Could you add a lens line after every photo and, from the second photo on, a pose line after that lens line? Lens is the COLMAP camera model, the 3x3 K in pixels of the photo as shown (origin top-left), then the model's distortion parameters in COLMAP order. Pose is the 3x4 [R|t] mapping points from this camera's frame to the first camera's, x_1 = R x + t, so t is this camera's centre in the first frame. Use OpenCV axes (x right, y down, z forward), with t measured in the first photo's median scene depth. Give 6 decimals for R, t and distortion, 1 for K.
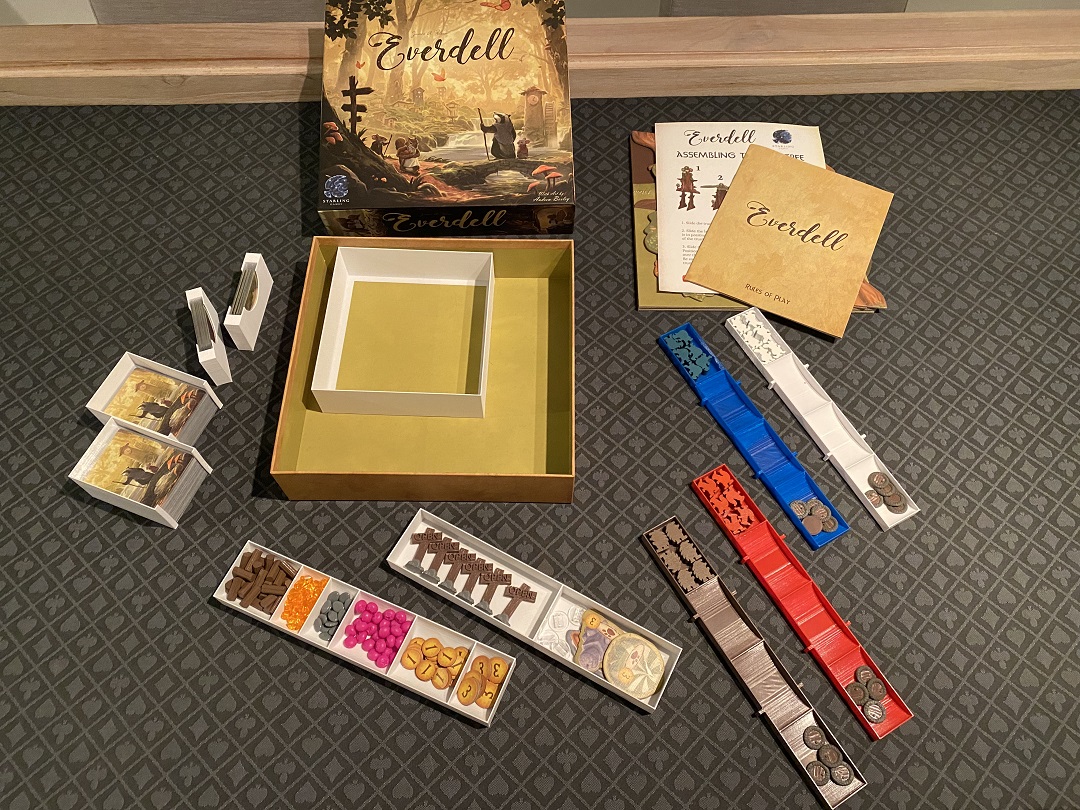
lens RADIAL K [[823.6, 0, 537.9], [0, 823.6, 404.2], [0, 0, 1]] dist [0.039199, -0.025996]
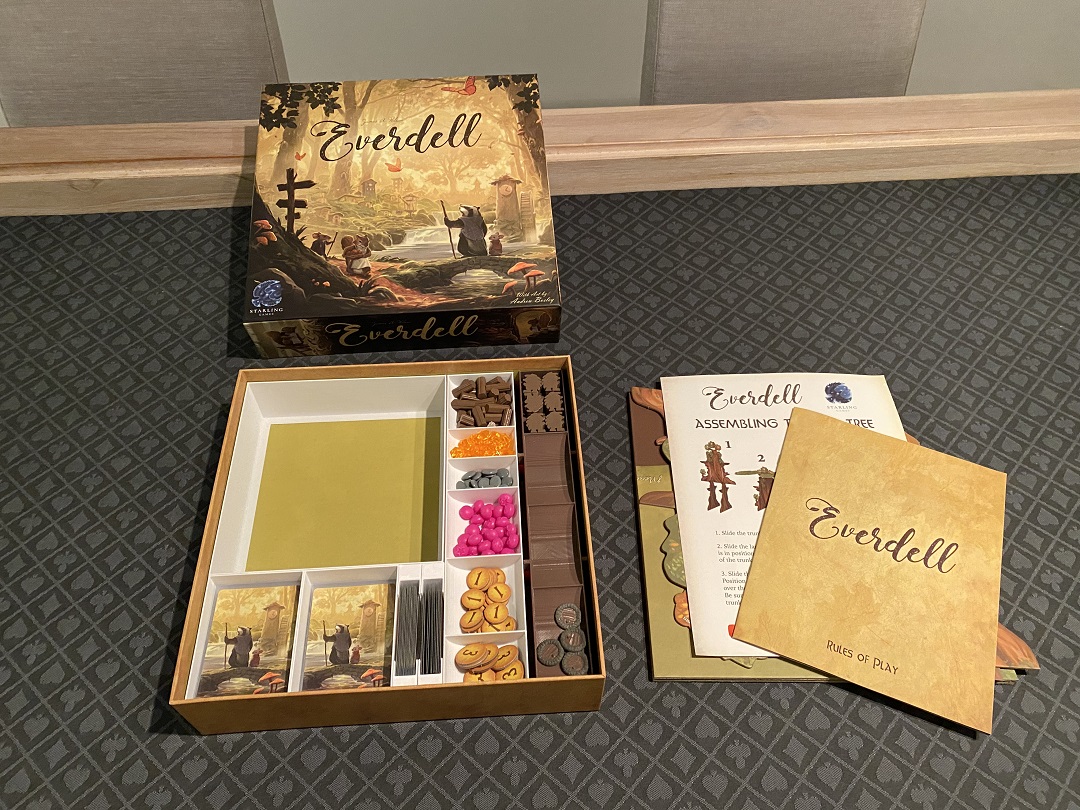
lens RADIAL K [[823.6, 0, 545.2], [0, 823.6, 403.9], [0, 0, 1]] dist [0.039199, -0.025996]
pose [[0.998706, -0.034665, 0.037223, -0.004715], [0.040154, 0.986525, -0.158604, -0.015627], [-0.031224, 0.159894, 0.986640, 0.198402]]
